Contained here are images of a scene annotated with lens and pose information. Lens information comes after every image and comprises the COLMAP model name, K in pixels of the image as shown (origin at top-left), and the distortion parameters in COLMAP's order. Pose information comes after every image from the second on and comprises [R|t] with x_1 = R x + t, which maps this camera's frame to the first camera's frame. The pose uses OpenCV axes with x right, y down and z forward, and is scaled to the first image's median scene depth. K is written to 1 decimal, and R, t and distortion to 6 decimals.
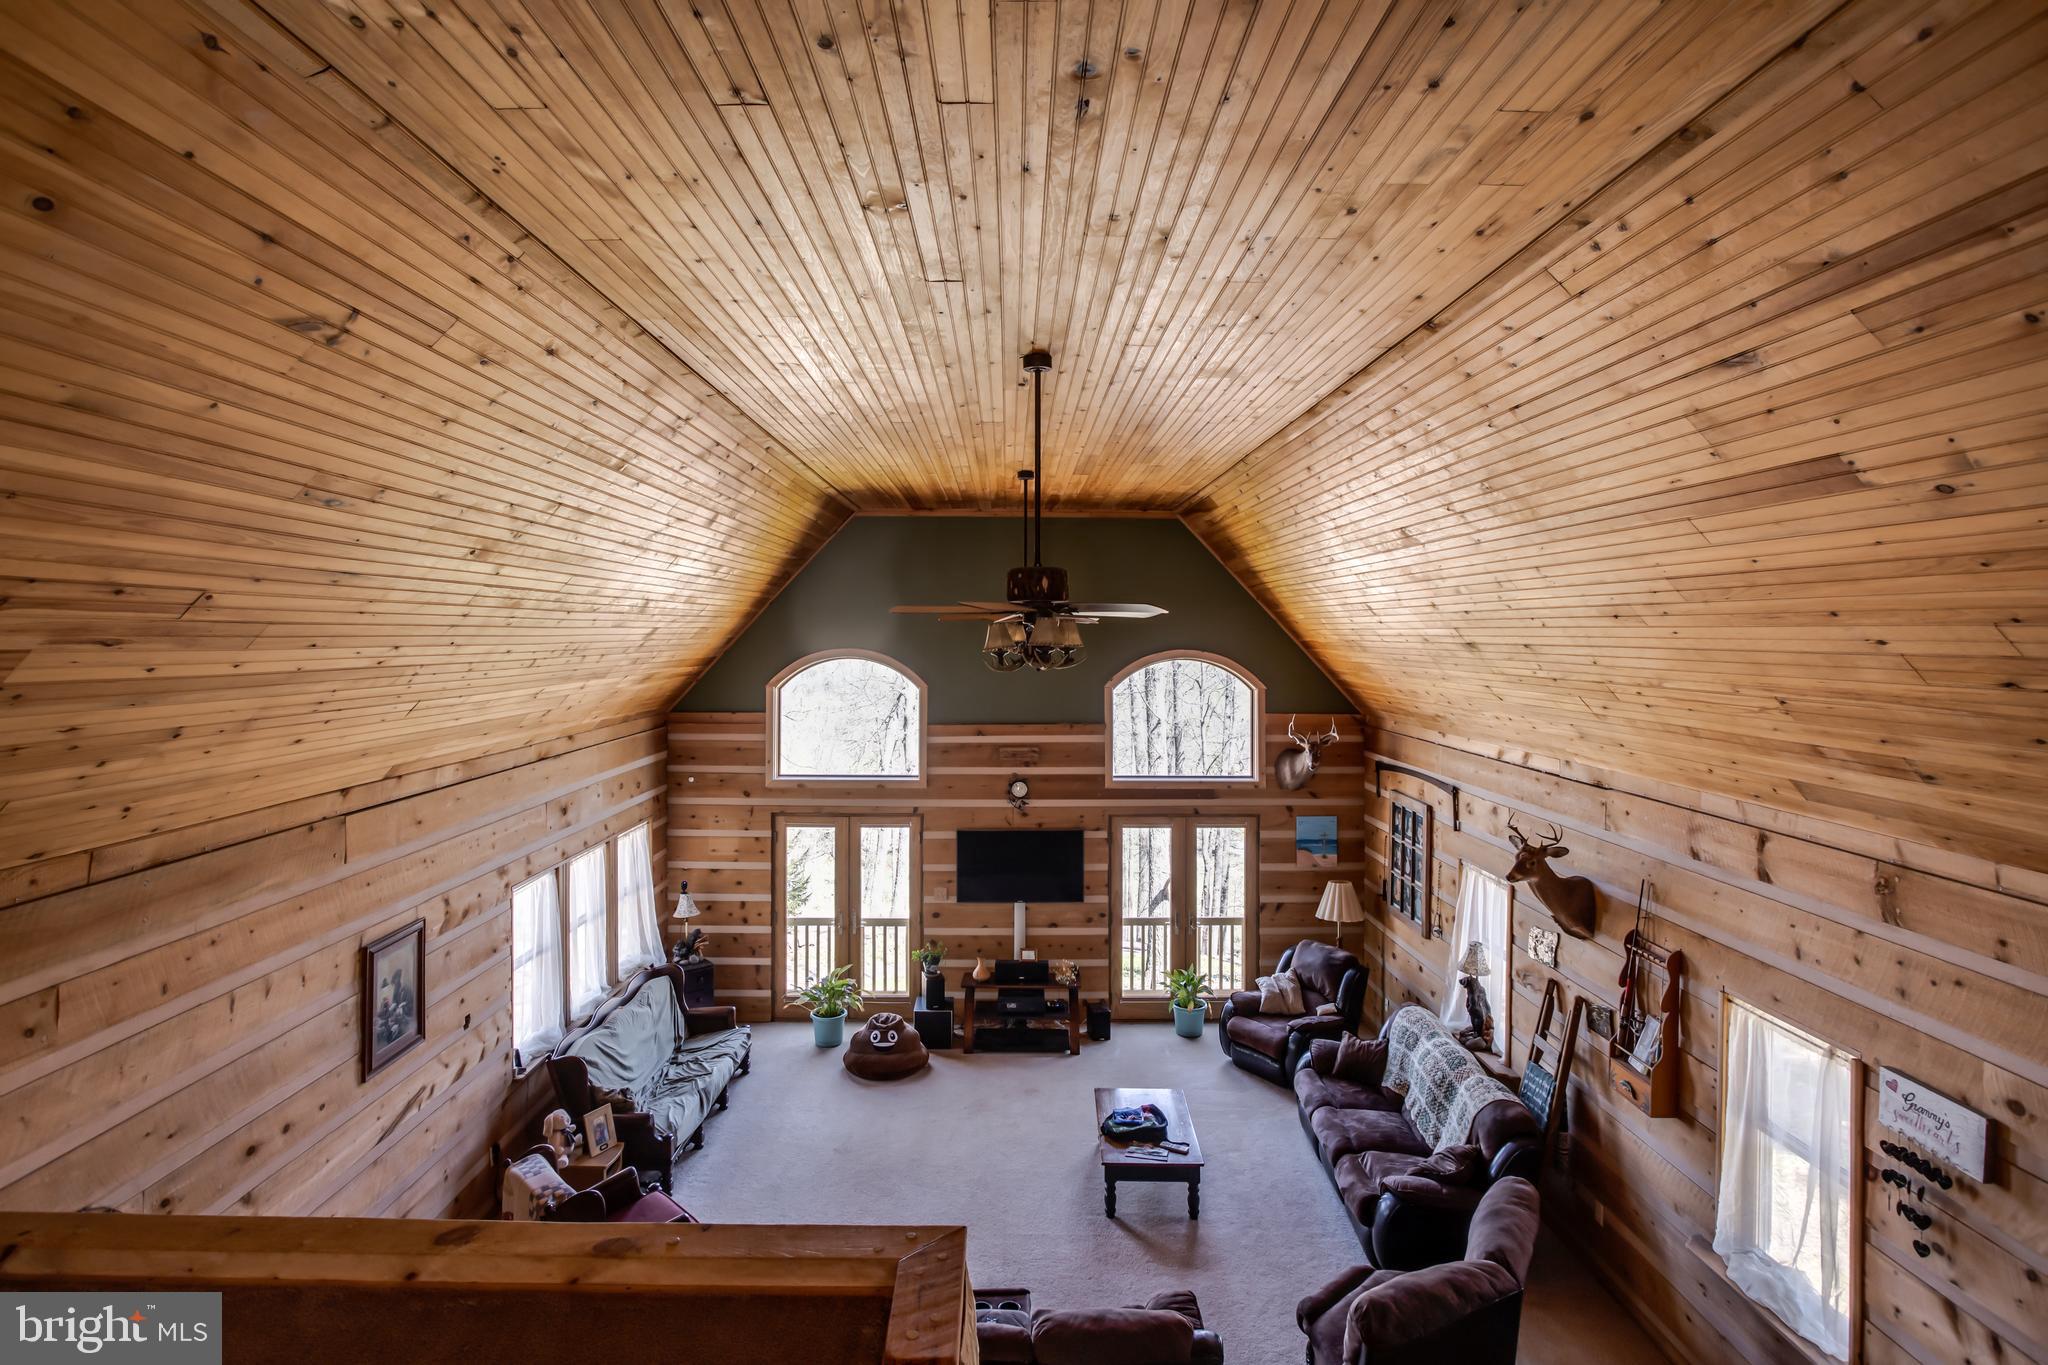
lens RADIAL K [[1037.6, 0, 1010.0], [0, 1037.6, 602.1], [0, 0, 1]] dist [-0.054871, 0.024875]
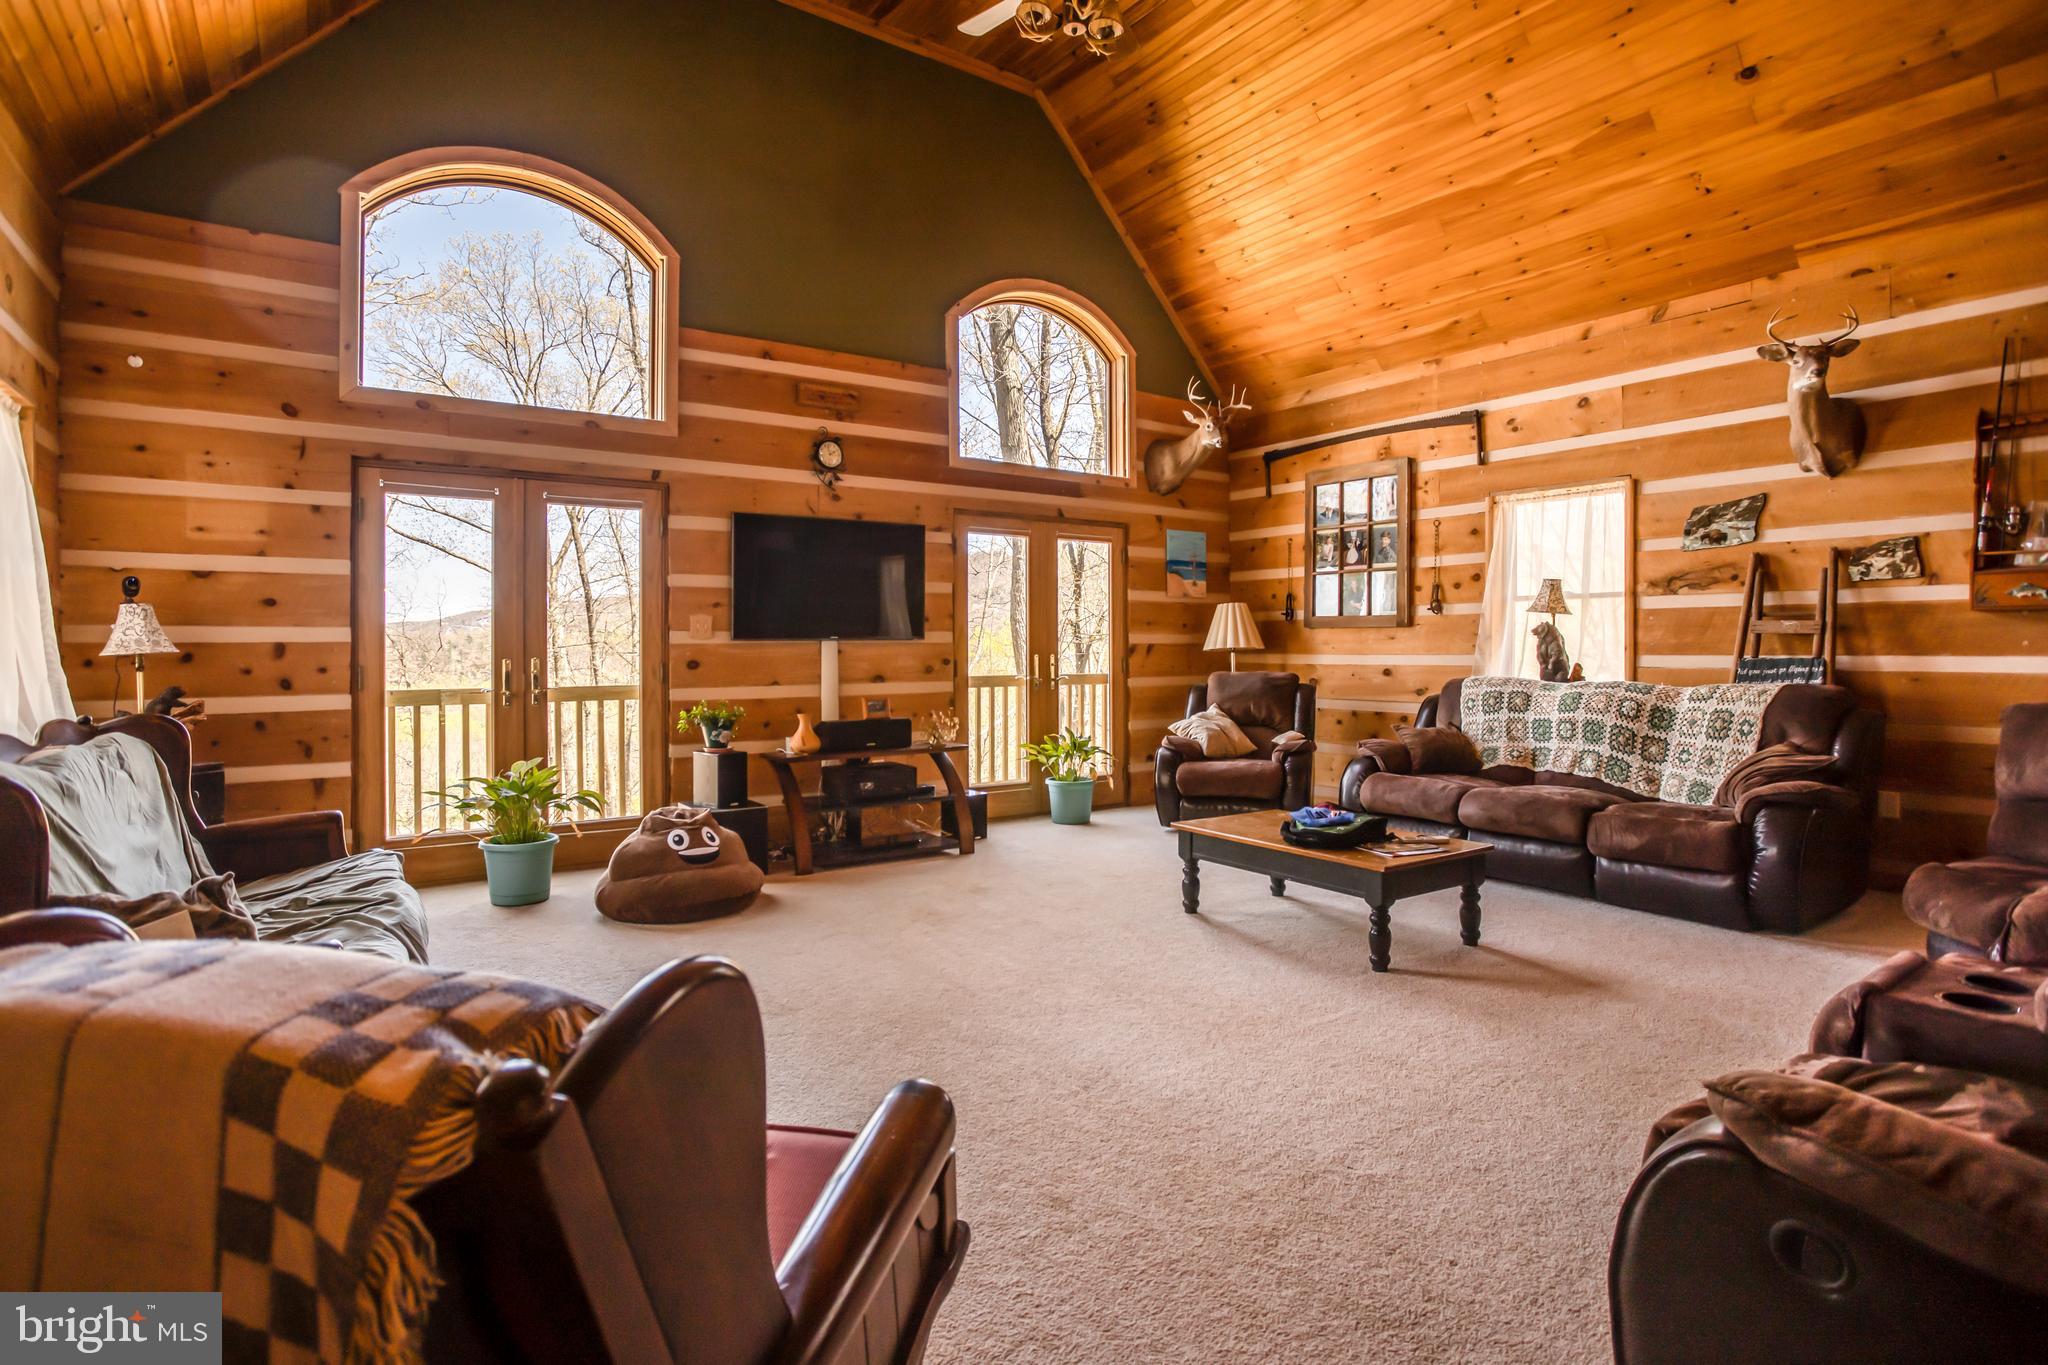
lens RADIAL K [[1023.2, 0, 1019.1], [0, 1023.2, 648.2], [0, 0, 1]] dist [-0.058781, 0.023180]
pose [[0.822186, -0.006273, 0.569184, -0.241330], [-0.008562, 0.999690, 0.023386, 0.279765], [-0.569154, -0.024100, 0.821877, 0.443980]]
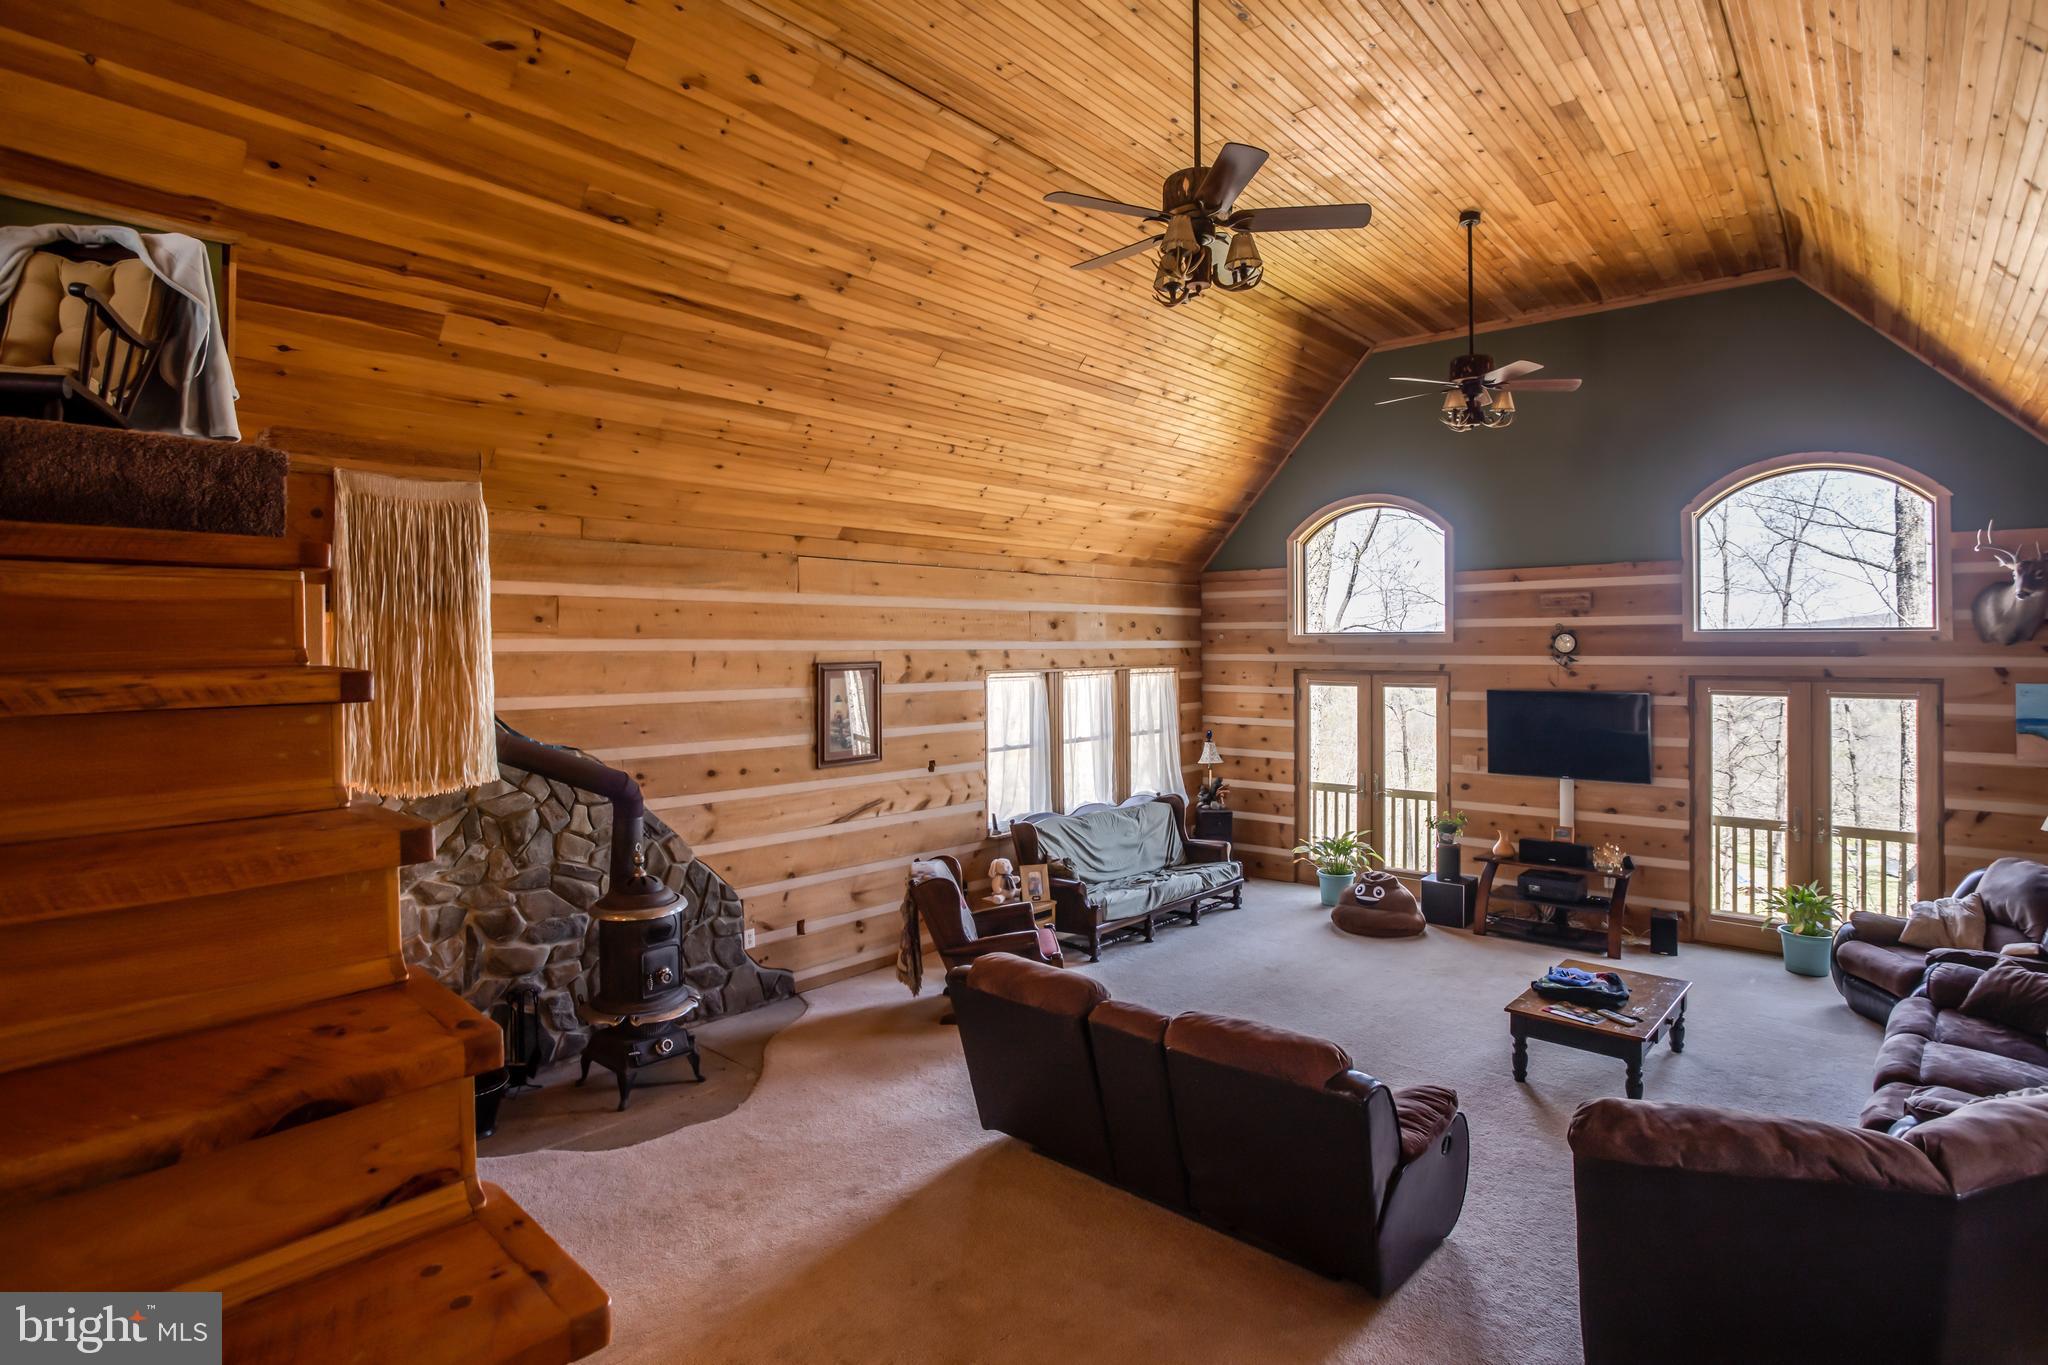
lens RADIAL K [[1034.0, 0, 1045.6], [0, 1034.0, 644.0], [0, 0, 1]] dist [-0.053438, 0.028072]
pose [[0.760176, -0.005604, -0.649693, 0.225619], [0.022613, 0.999585, 0.017836, 0.157570], [0.649323, -0.028250, 0.759988, 0.105023]]
